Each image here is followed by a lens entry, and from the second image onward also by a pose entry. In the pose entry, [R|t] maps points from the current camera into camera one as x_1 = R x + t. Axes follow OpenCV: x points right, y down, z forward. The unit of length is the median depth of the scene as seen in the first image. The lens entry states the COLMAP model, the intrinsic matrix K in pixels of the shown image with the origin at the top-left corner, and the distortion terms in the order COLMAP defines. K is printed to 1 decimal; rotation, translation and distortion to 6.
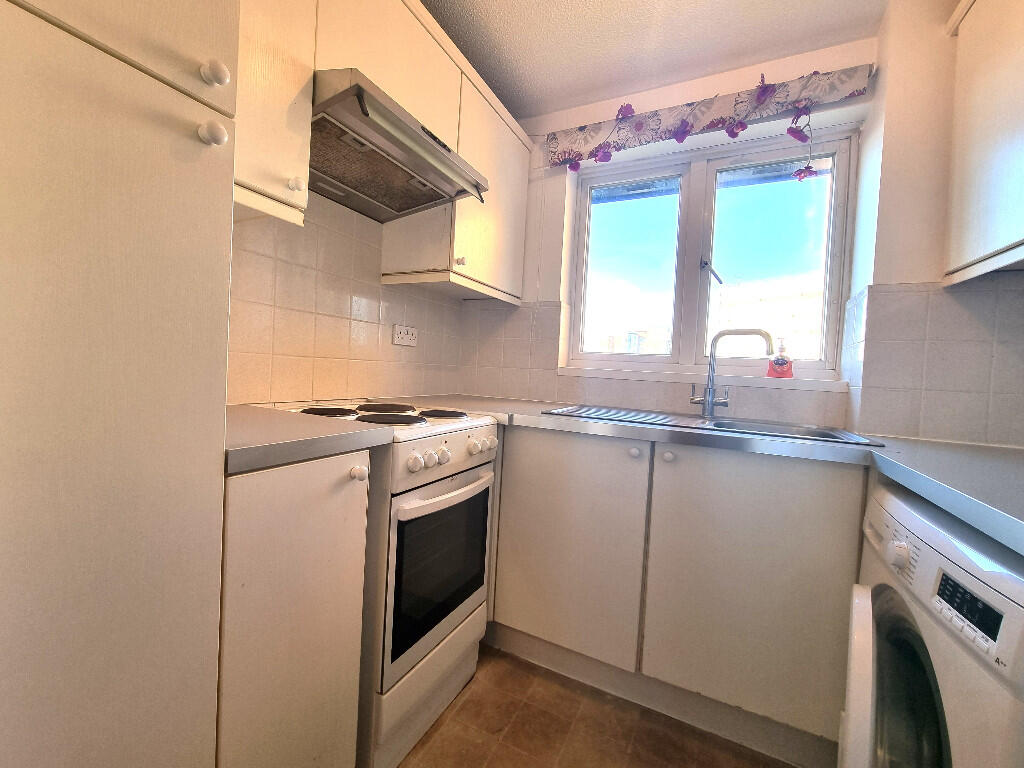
lens RADIAL K [[421.8, 0, 510.6], [0, 421.8, 378.3], [0, 0, 1]] dist [0.000497, 0.000057]
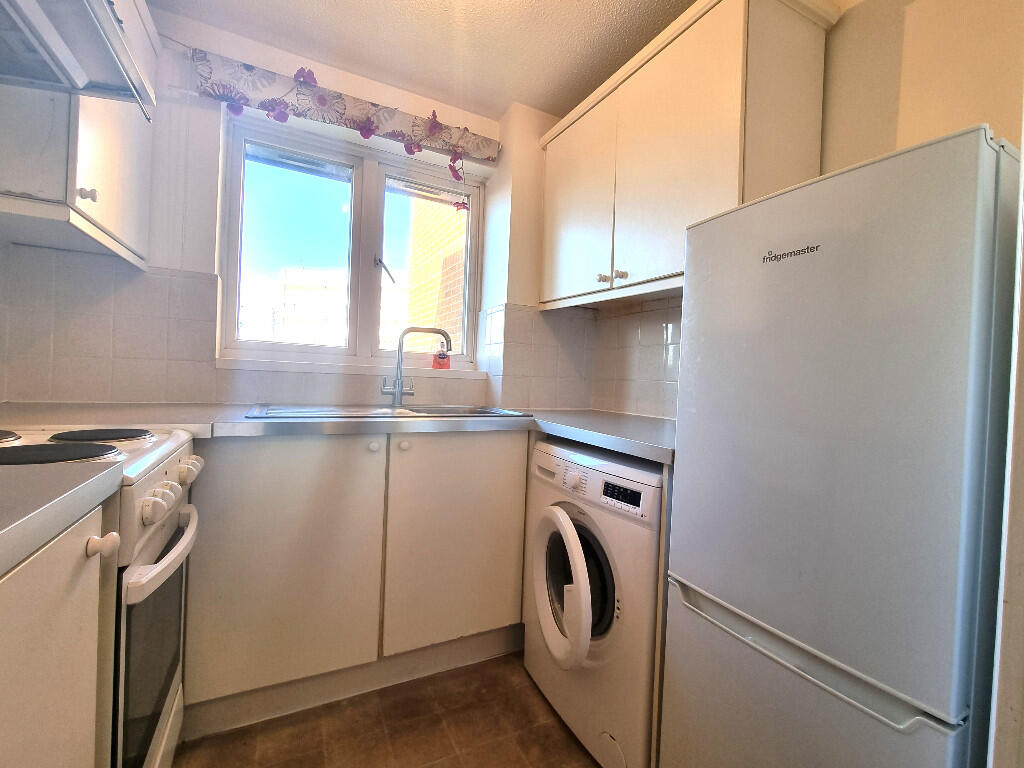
lens RADIAL K [[442.2, 0, 510.0], [0, 442.2, 378.3], [0, 0, 1]] dist [-0.001918, 0.000226]
pose [[0.594454, -0.032982, 0.803453, -0.281985], [0.007349, 0.999340, 0.035586, -0.018934], [-0.804096, -0.015250, 0.594304, 0.087639]]
